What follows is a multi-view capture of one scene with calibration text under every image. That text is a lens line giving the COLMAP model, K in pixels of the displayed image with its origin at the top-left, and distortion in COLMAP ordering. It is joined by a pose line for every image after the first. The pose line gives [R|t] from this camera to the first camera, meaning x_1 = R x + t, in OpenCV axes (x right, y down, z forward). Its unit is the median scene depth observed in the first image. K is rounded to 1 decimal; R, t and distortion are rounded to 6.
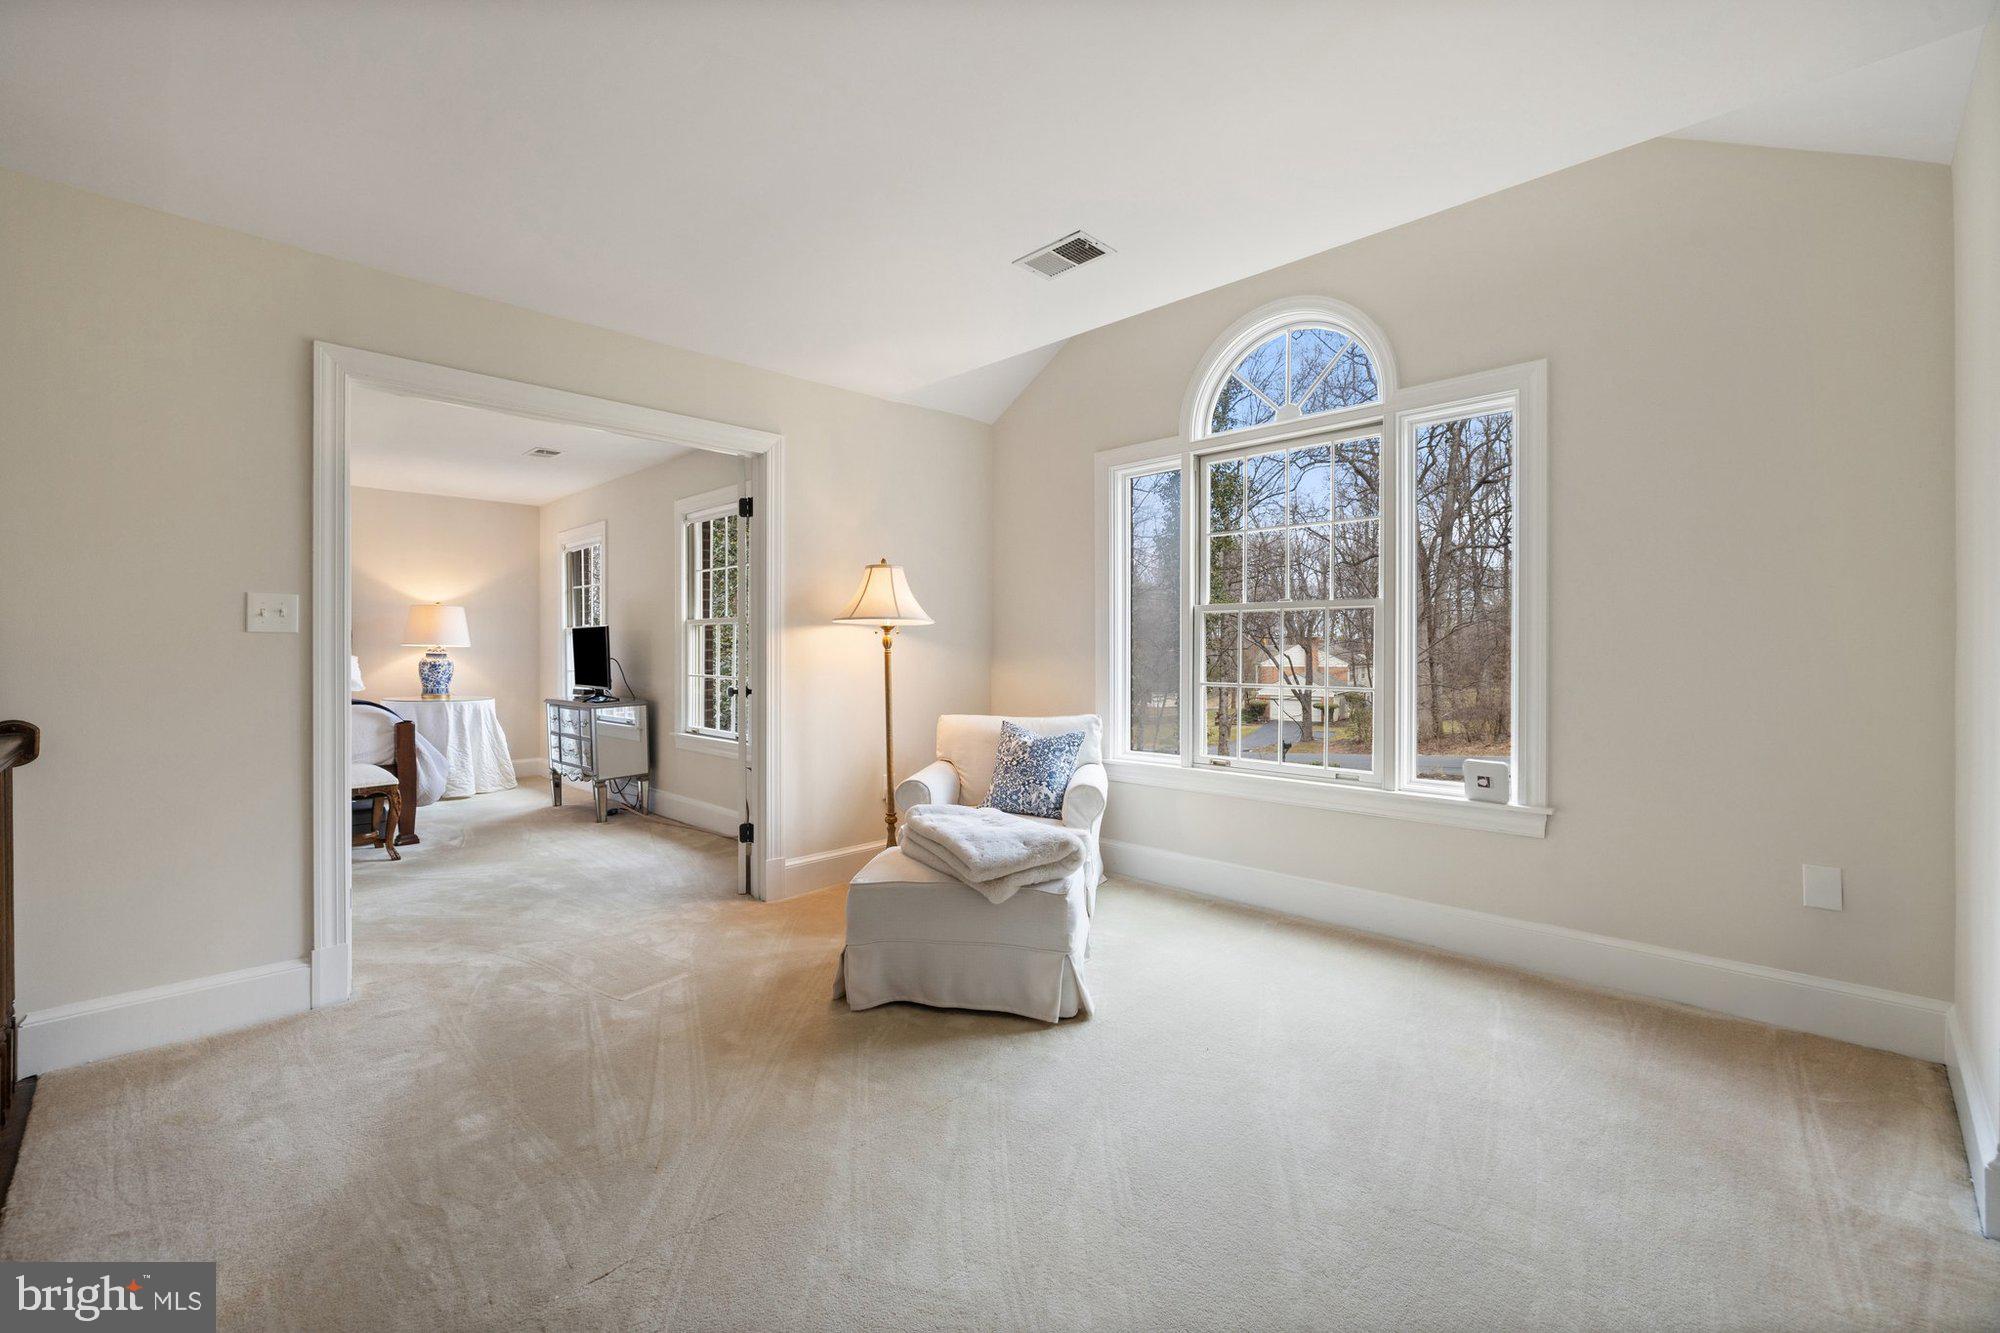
lens RADIAL K [[868.3, 0, 1005.2], [0, 868.3, 652.7], [0, 0, 1]] dist [-0.009315, 0.001125]
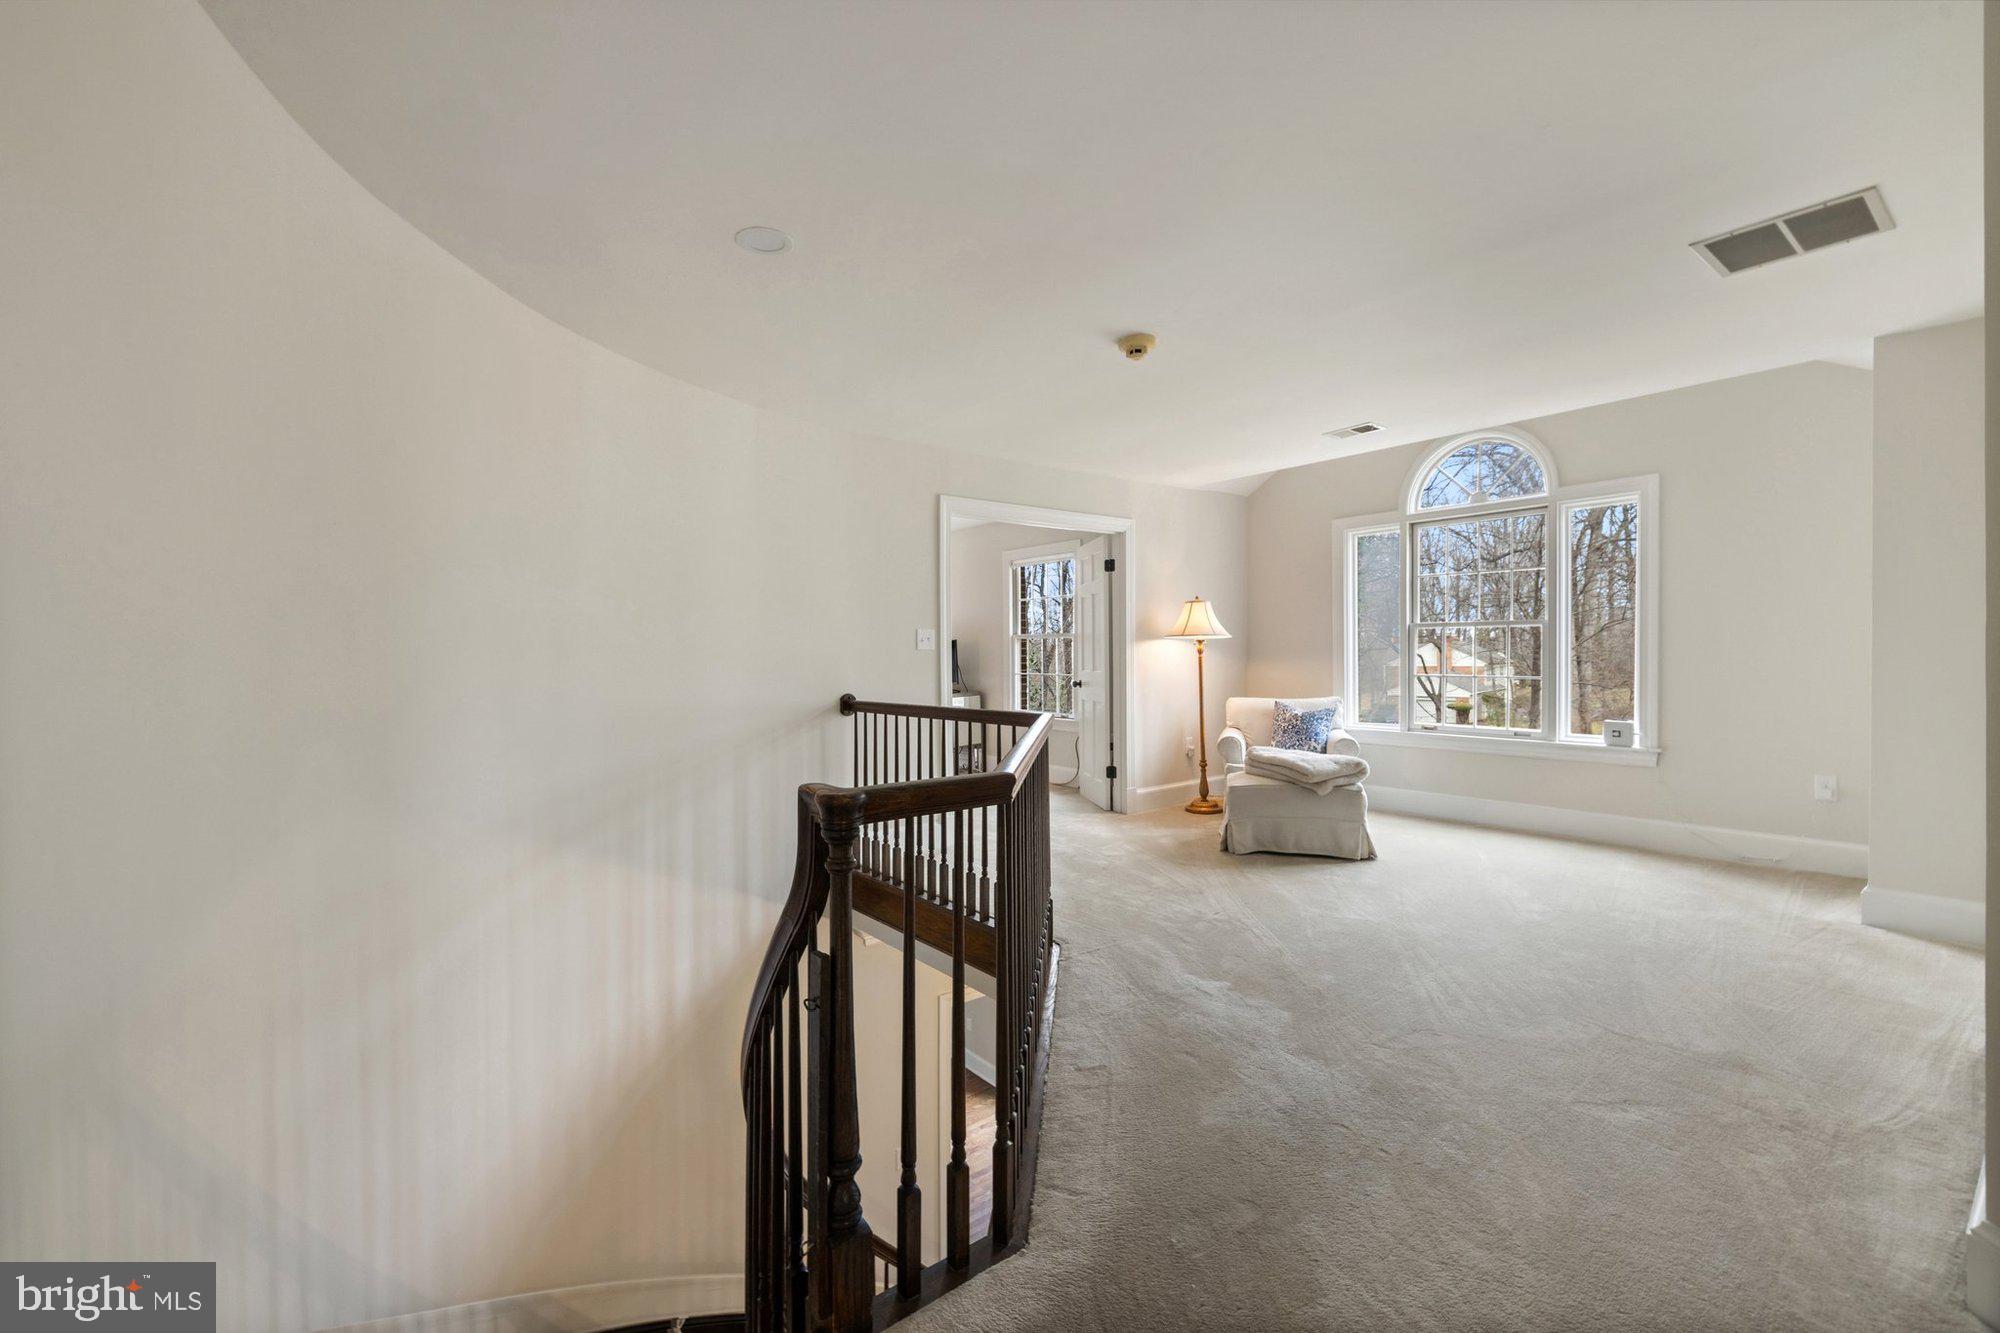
lens RADIAL K [[868.3, 0, 983.6], [0, 868.3, 669.0], [0, 0, 1]] dist [-0.009315, 0.001125]
pose [[0.989385, -0.007010, -0.145150, -0.302152], [0.009326, 0.999840, 0.015286, -0.006002], [0.145020, -0.016478, 0.989292, -0.606954]]
